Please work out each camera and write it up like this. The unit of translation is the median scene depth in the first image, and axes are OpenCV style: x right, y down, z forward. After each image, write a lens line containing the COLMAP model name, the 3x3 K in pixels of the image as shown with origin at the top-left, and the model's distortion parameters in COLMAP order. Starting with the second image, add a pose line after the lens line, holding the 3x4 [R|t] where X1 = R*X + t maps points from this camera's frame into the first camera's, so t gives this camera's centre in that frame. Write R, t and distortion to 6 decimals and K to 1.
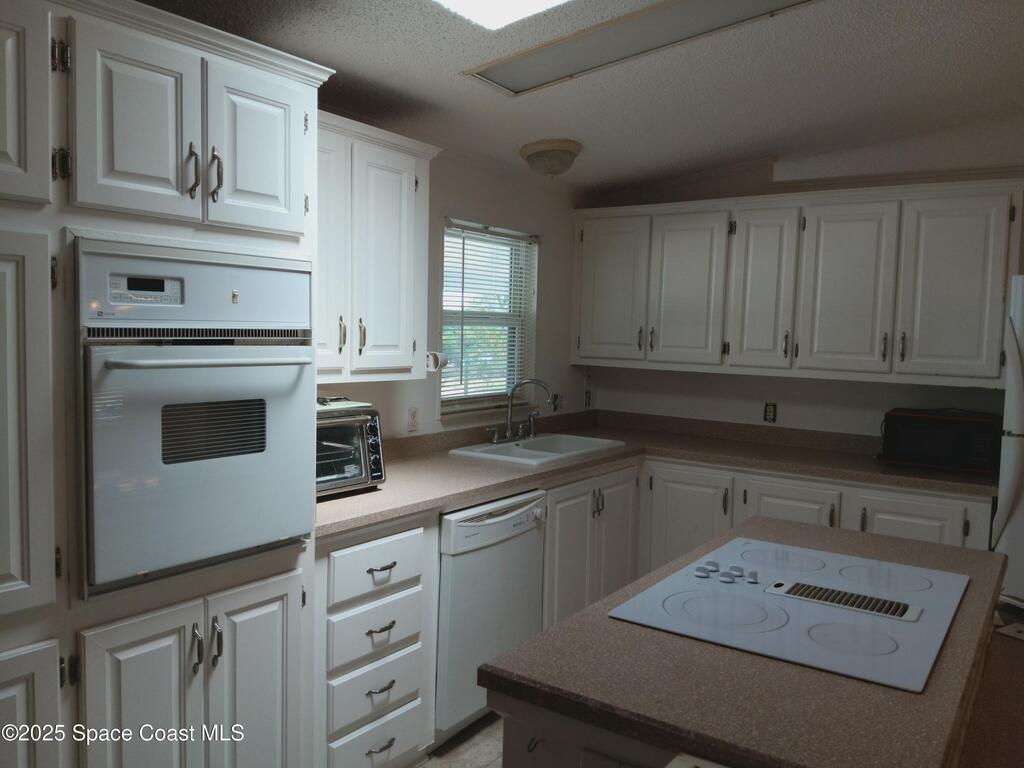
lens RADIAL K [[806.1, 0, 515.5], [0, 806.1, 384.5], [0, 0, 1]] dist [0.101408, -0.208167]
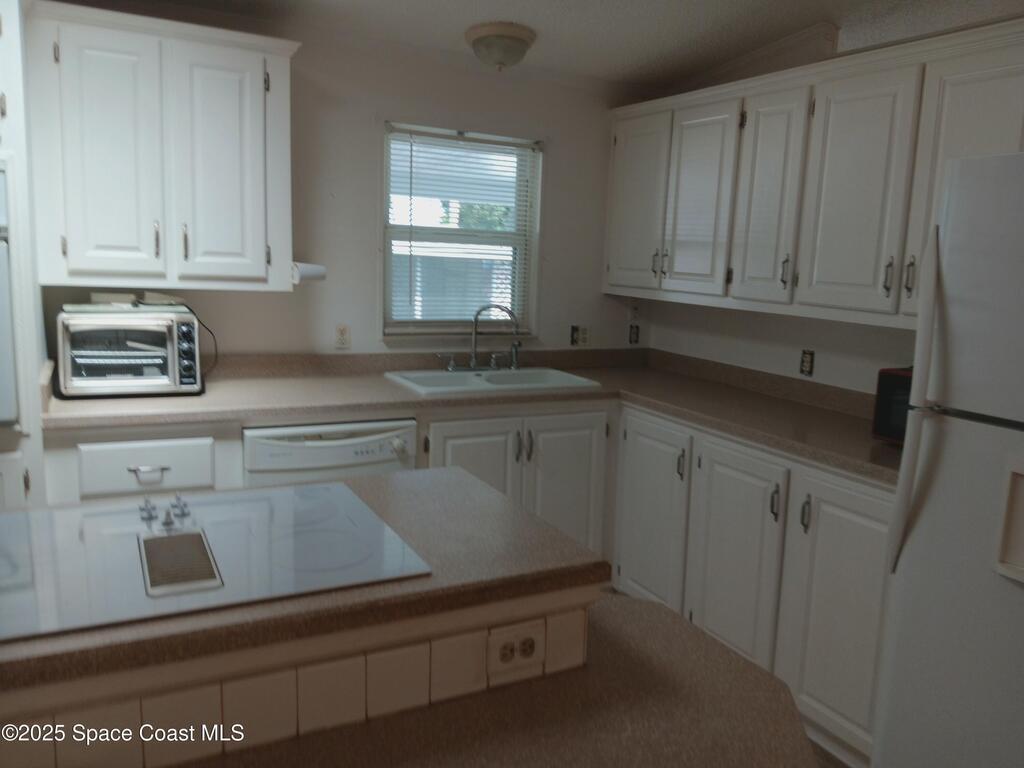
lens RADIAL K [[806.1, 0, 515.5], [0, 806.1, 384.5], [0, 0, 1]] dist [0.101408, -0.208167]
pose [[0.893574, 0.088762, -0.440053, 0.625438], [-0.056390, 0.994687, 0.086131, 0.005758], [0.445360, -0.052150, 0.893832, 0.277634]]
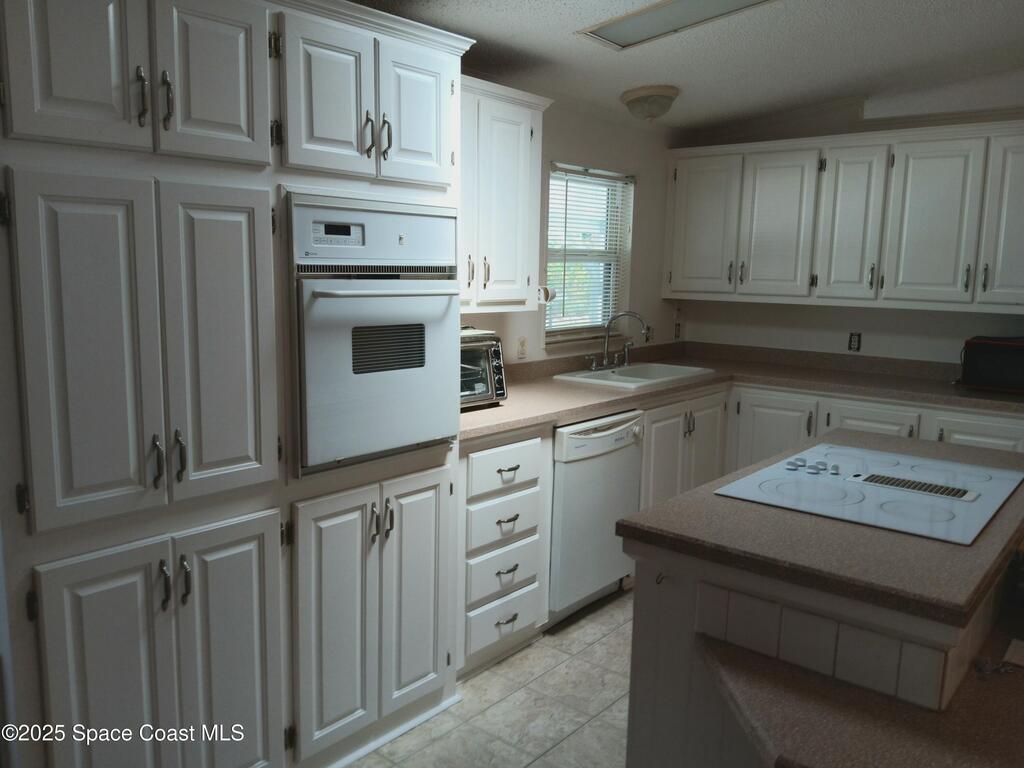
lens RADIAL K [[806.1, 0, 515.5], [0, 806.1, 384.5], [0, 0, 1]] dist [0.101408, -0.208167]
pose [[0.995878, 0.003534, -0.090637, -0.044100], [0.003245, 0.997212, 0.074545, 0.013653], [0.090648, -0.074532, 0.993090, -0.143616]]
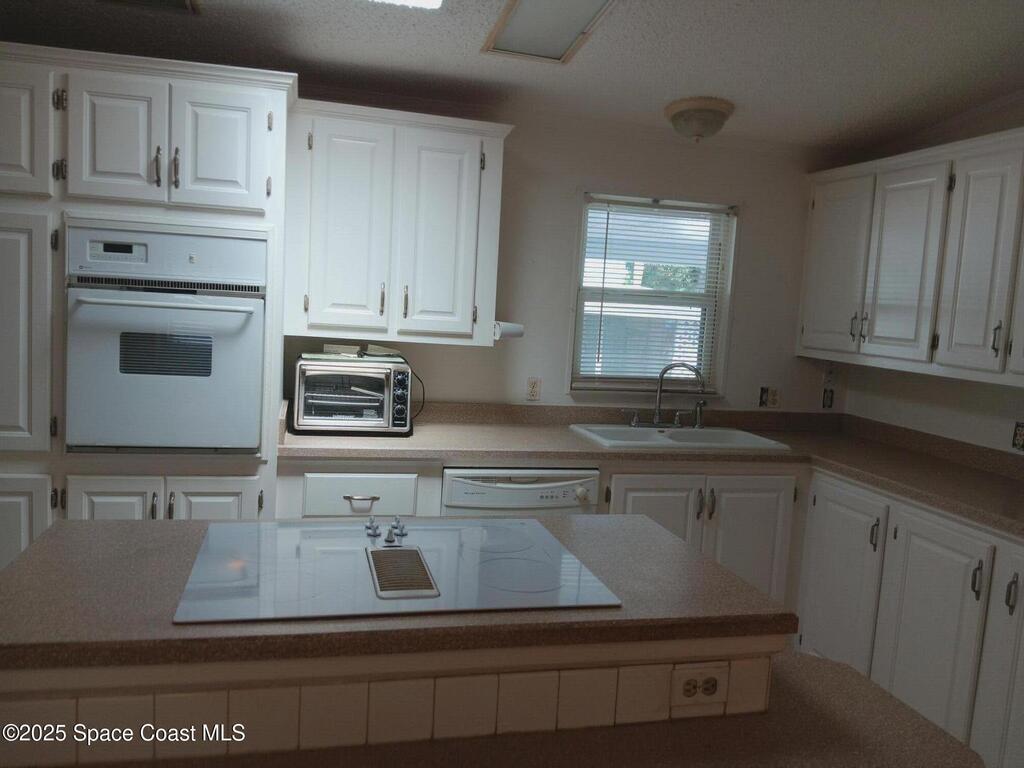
lens RADIAL K [[794.5, 0, 486.9], [0, 794.5, 390.9], [0, 0, 1]] dist [0.093374, -0.205130]
pose [[0.748252, 0.094146, -0.656700, 0.641103], [-0.087019, 0.995255, 0.043531, 0.007004], [0.657683, 0.024574, 0.752894, 0.231087]]
